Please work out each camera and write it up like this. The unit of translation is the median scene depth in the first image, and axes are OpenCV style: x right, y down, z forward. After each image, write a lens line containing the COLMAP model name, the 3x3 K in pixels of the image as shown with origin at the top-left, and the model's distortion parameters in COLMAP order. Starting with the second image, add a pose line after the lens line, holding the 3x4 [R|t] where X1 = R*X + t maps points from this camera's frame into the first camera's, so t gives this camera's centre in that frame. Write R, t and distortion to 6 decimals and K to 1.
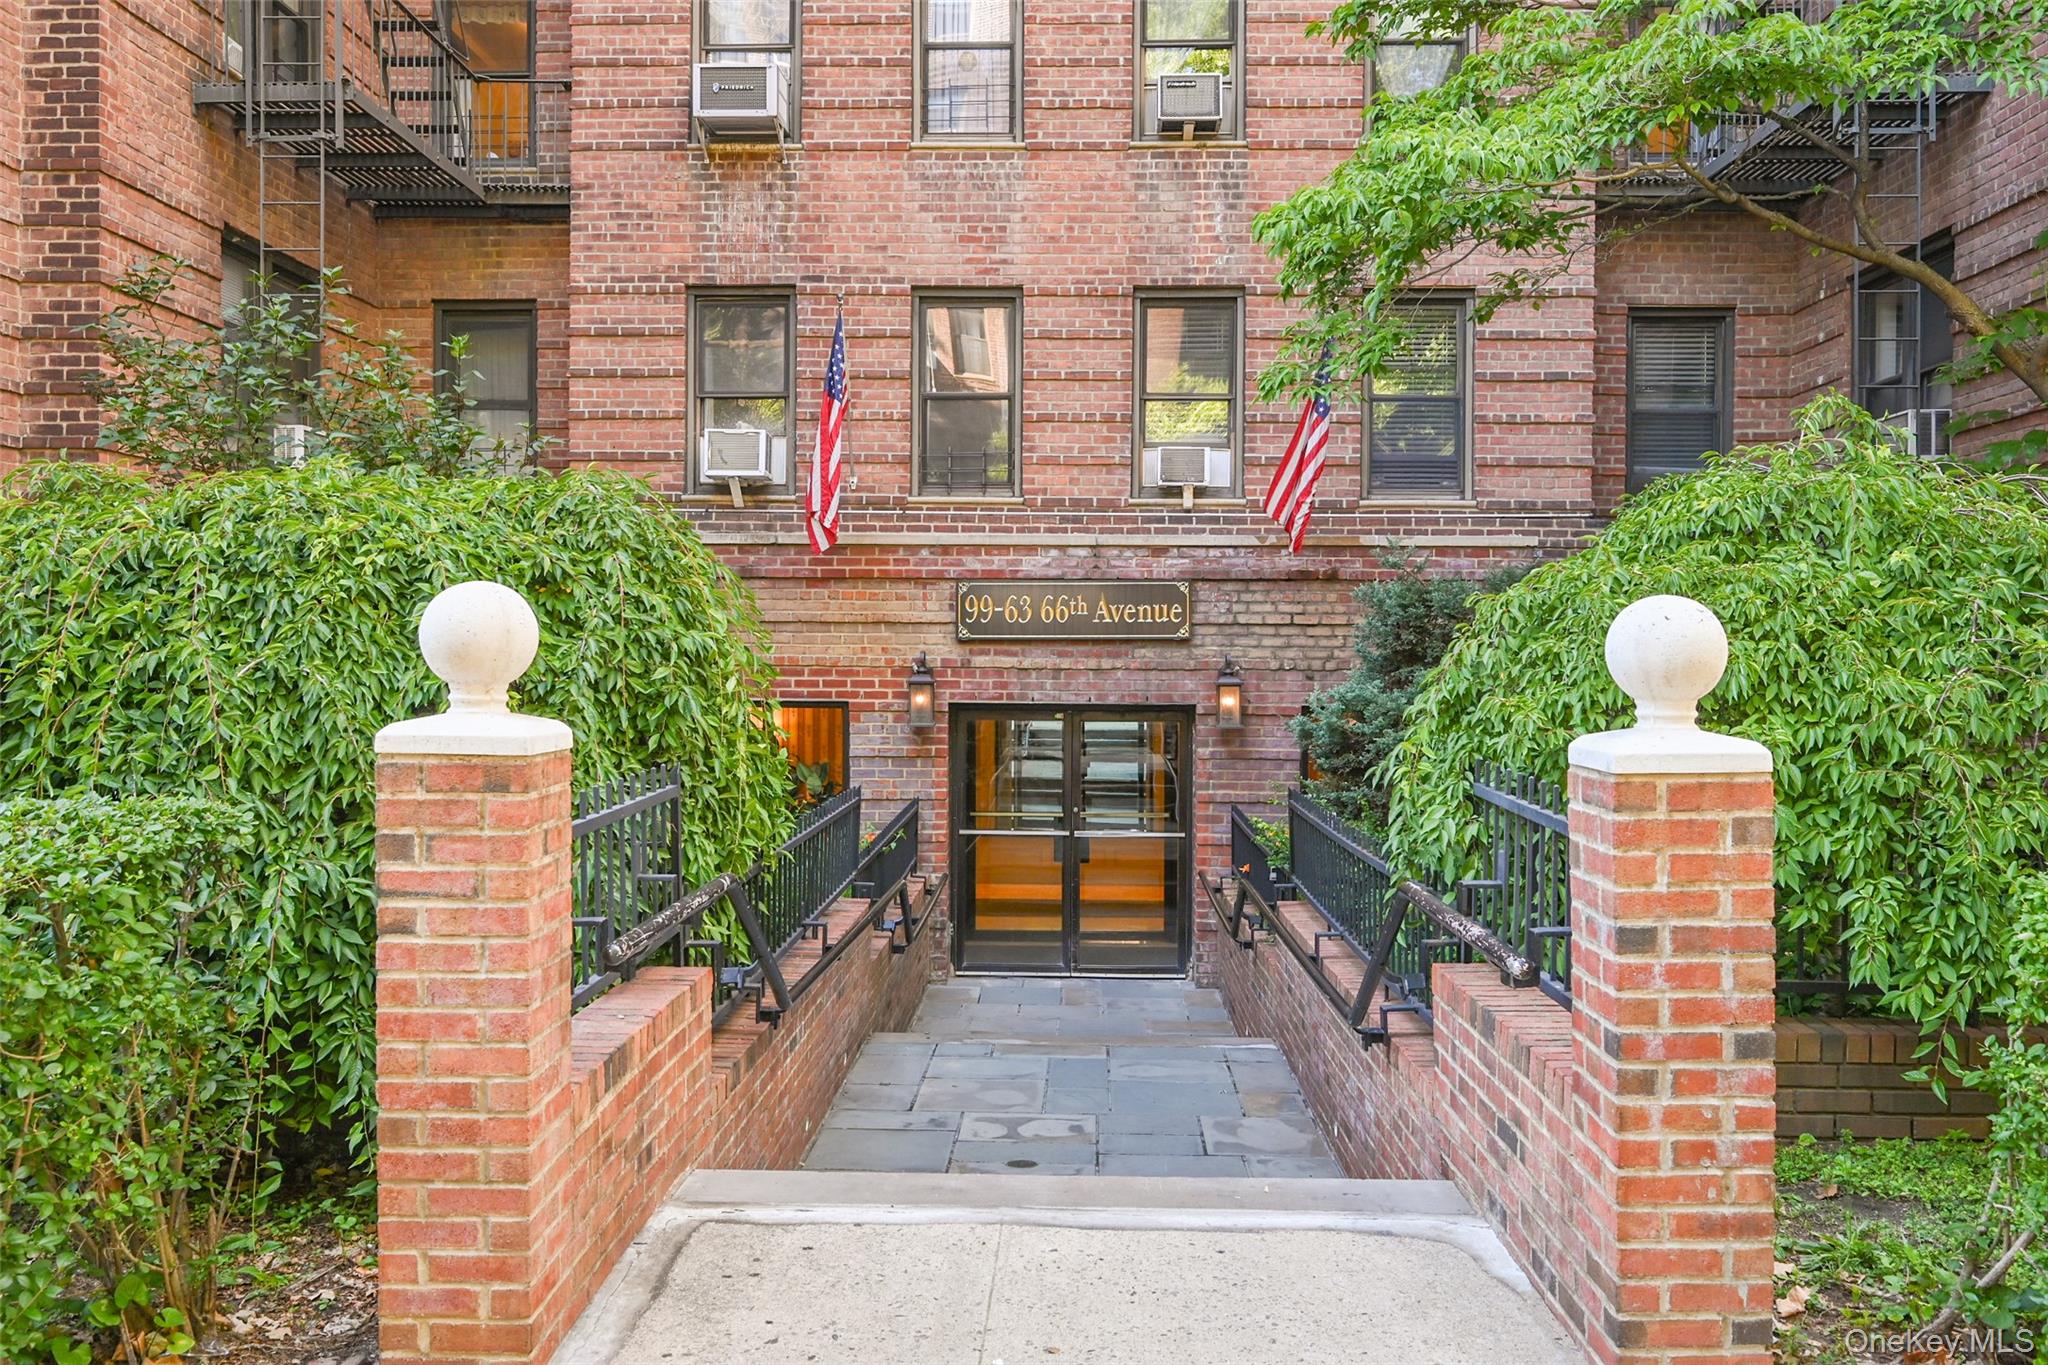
lens RADIAL K [[1649.6, 0, 1024.0], [0, 1649.6, 682.5], [0, 0, 1]] dist [-0.000836, -0.000374]
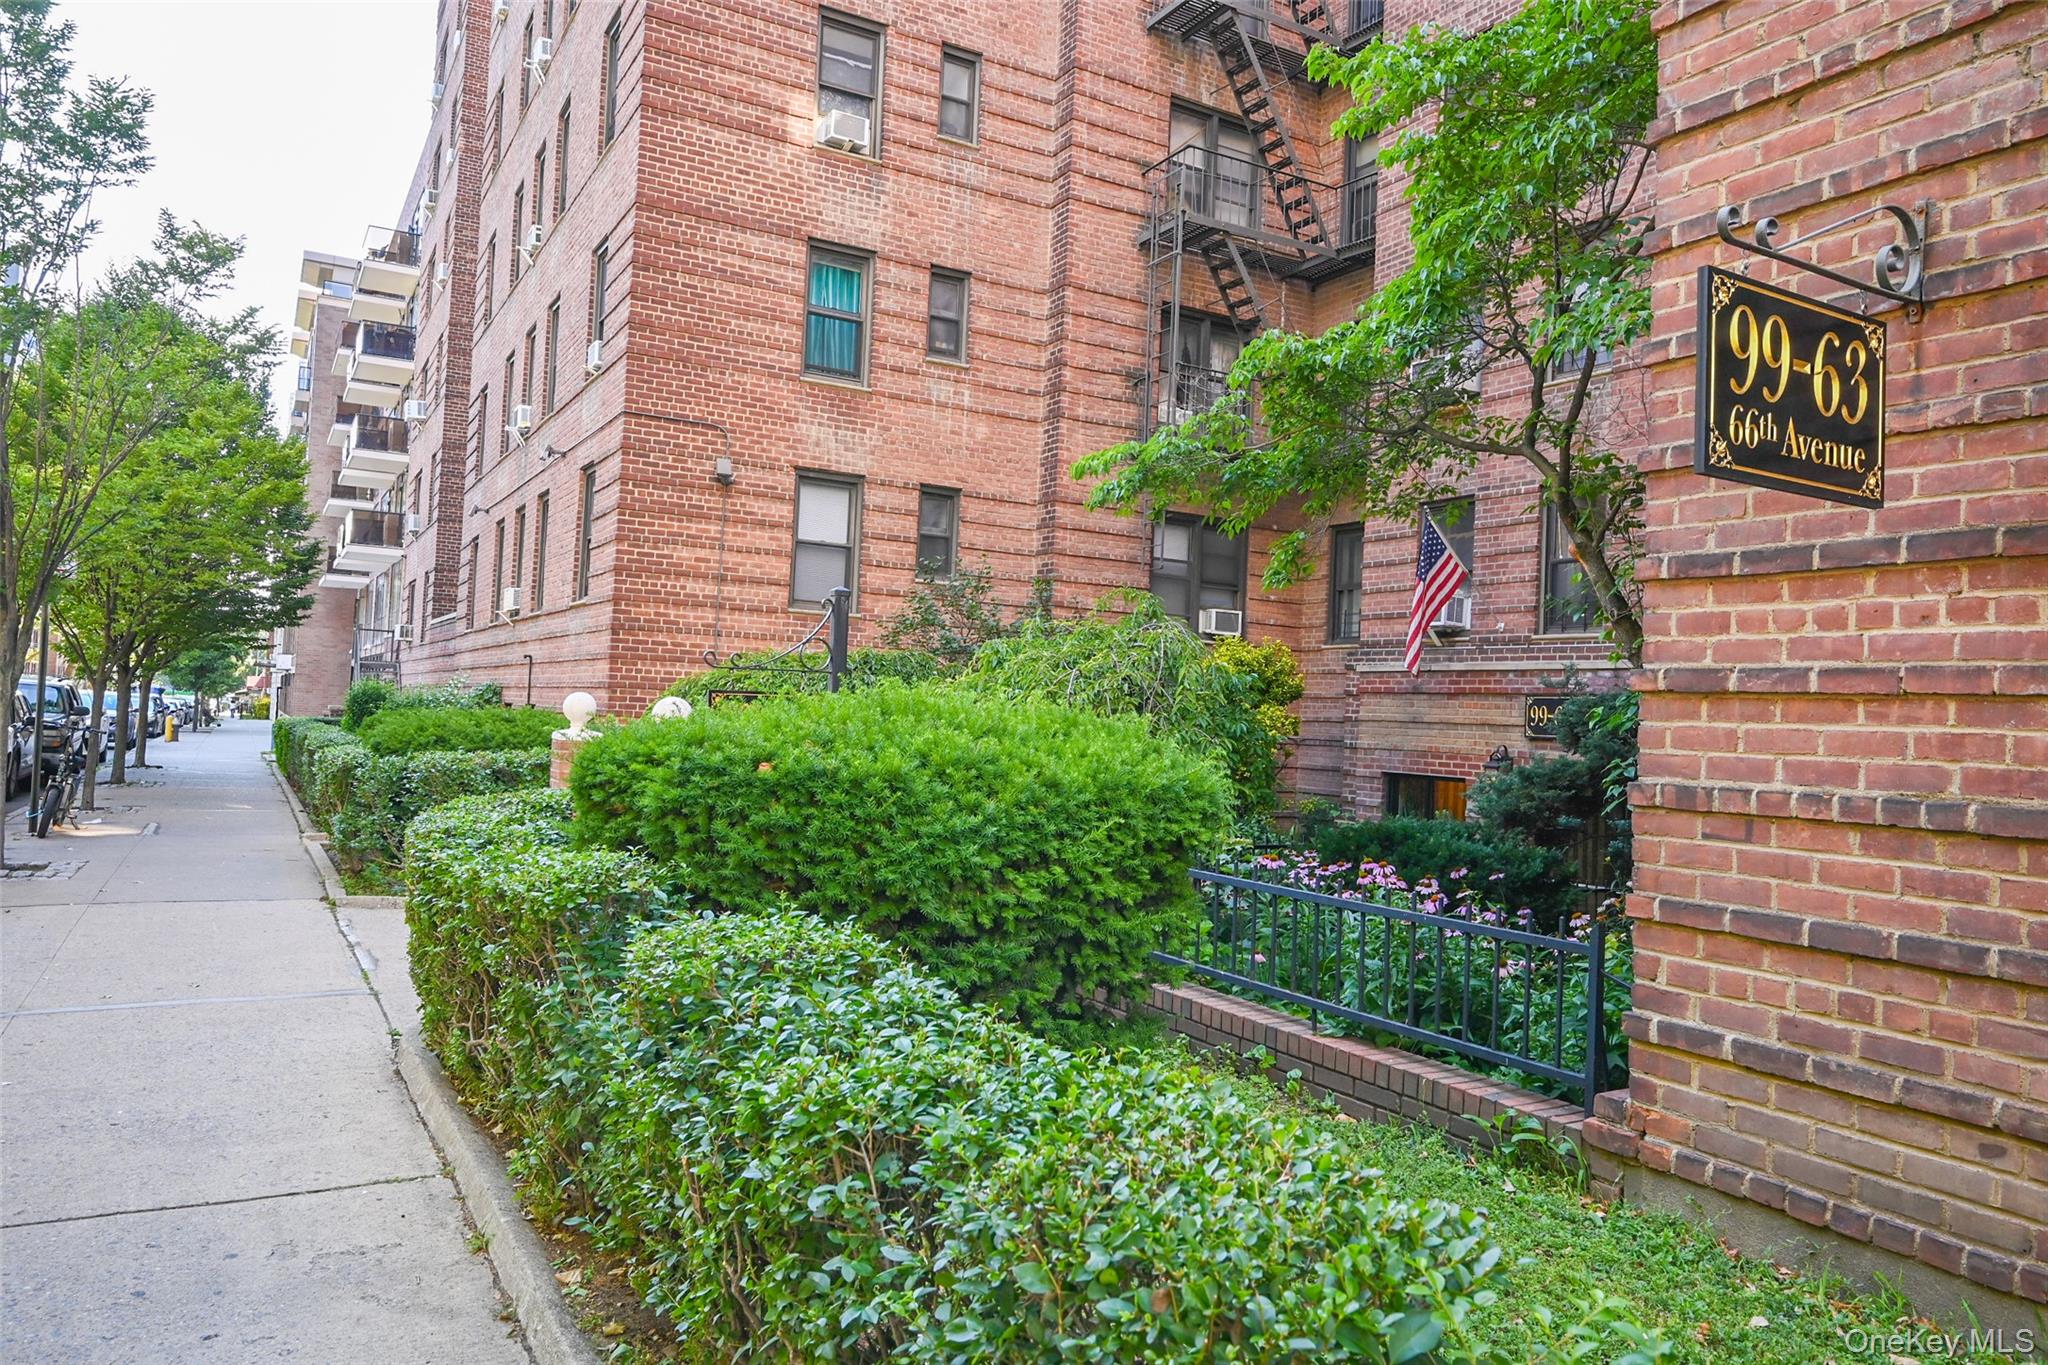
lens RADIAL K [[1368.9, 0, 1024.0], [0, 1368.9, 682.5], [0, 0, 1]] dist [0.001329, -0.000242]
pose [[0.523978, -0.005873, -0.851712, 0.697218], [-0.055125, 0.997646, -0.040792, -0.001961], [0.849946, 0.068325, 0.522420, 0.033290]]
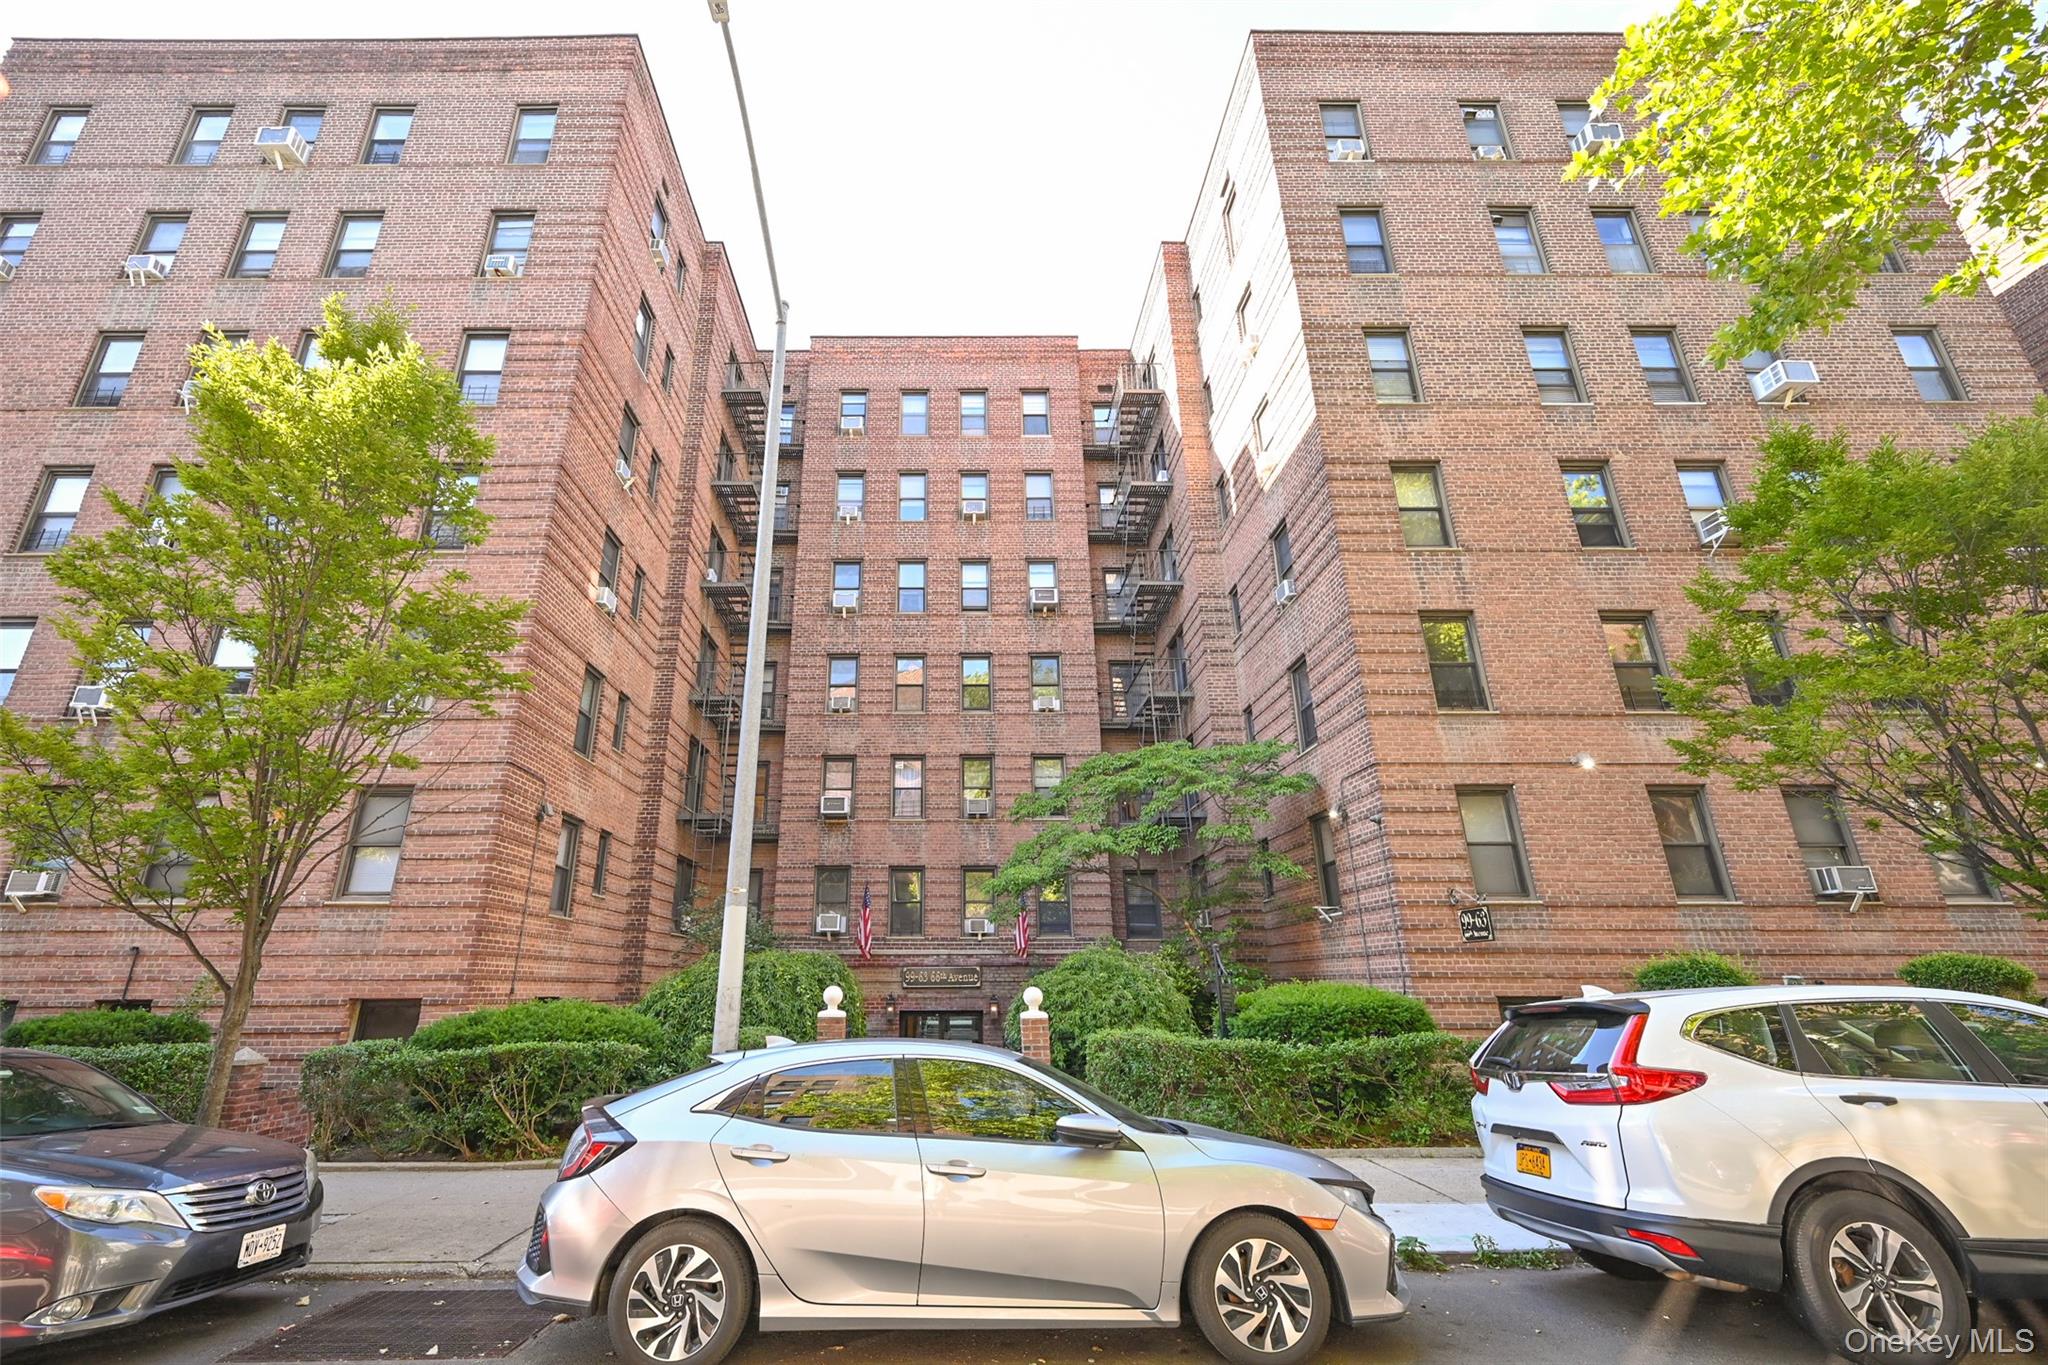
lens RADIAL K [[852.8, 0, 951.8], [0, 852.8, 685.2], [0, 0, 1]] dist [-0.013176, 0.000064]
pose [[0.999545, 0.002050, 0.030080, 0.000836], [0.008570, 0.937205, -0.348673, -0.001193], [-0.028906, 0.348772, 0.936762, -0.614562]]
